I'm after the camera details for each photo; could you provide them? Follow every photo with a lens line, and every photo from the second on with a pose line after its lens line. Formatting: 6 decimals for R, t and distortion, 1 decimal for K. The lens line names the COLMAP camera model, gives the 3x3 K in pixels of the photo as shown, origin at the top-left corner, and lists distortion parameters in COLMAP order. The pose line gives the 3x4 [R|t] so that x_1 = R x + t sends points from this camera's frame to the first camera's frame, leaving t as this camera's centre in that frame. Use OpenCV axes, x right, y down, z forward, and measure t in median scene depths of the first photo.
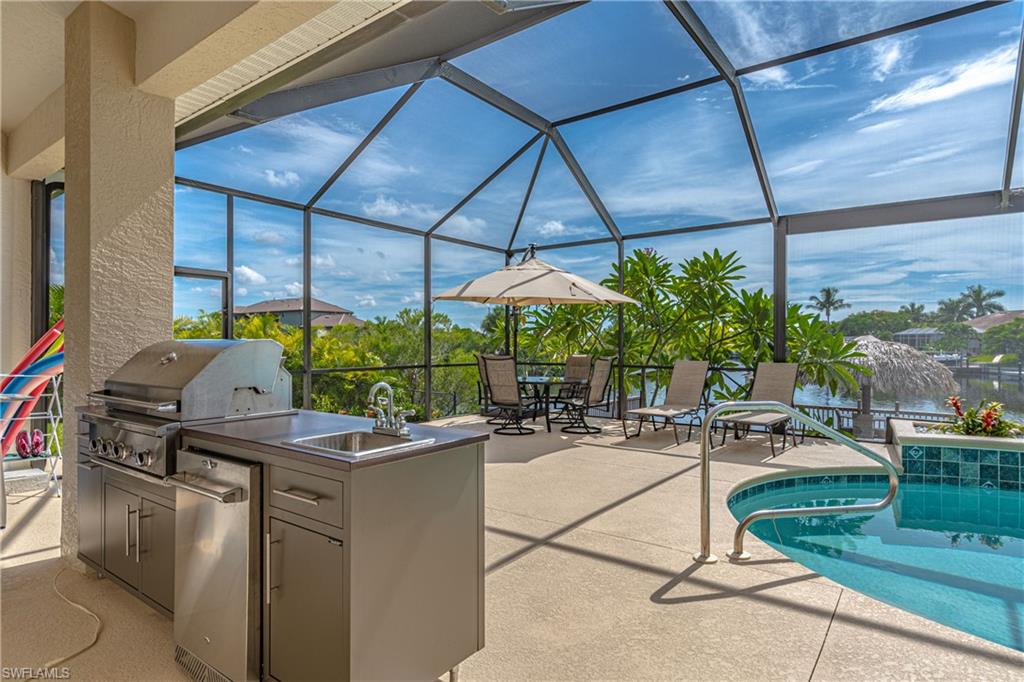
lens RADIAL K [[565.8, 0, 505.0], [0, 565.8, 343.2], [0, 0, 1]] dist [0.025309, 0.000840]
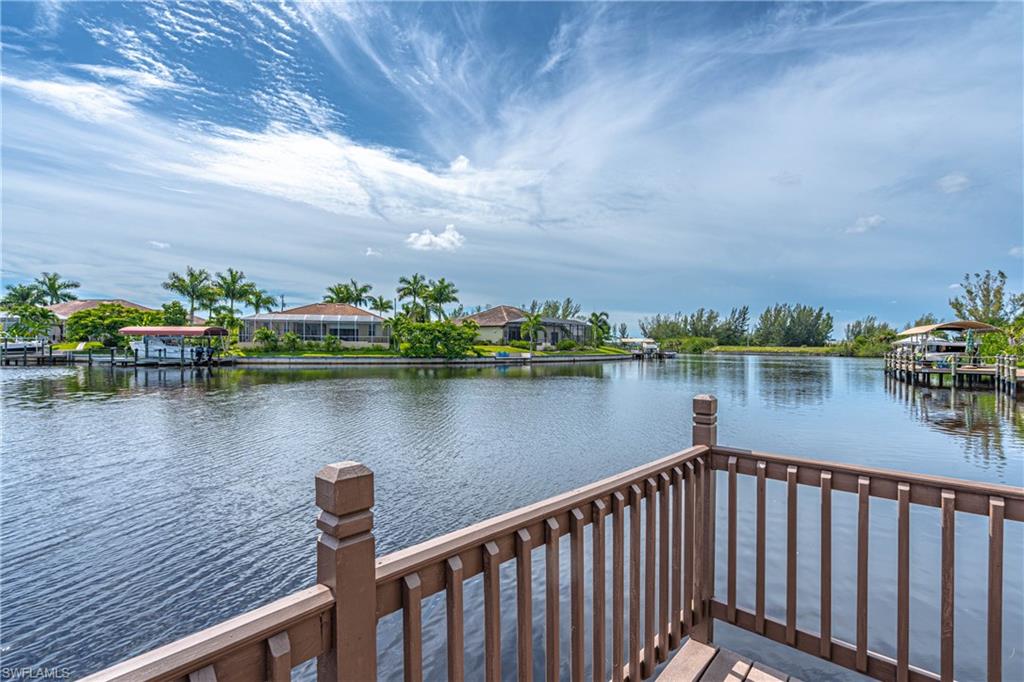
lens RADIAL K [[466.8, 0, 511.8], [0, 466.8, 341.1], [0, 0, 1]] dist [-0.003870, 0.000928]
pose [[0.083512, 0.008110, 0.996474, 0.128808], [-0.008859, 0.999933, -0.007395, 0.016725], [-0.996467, -0.008210, 0.083579, 0.201665]]
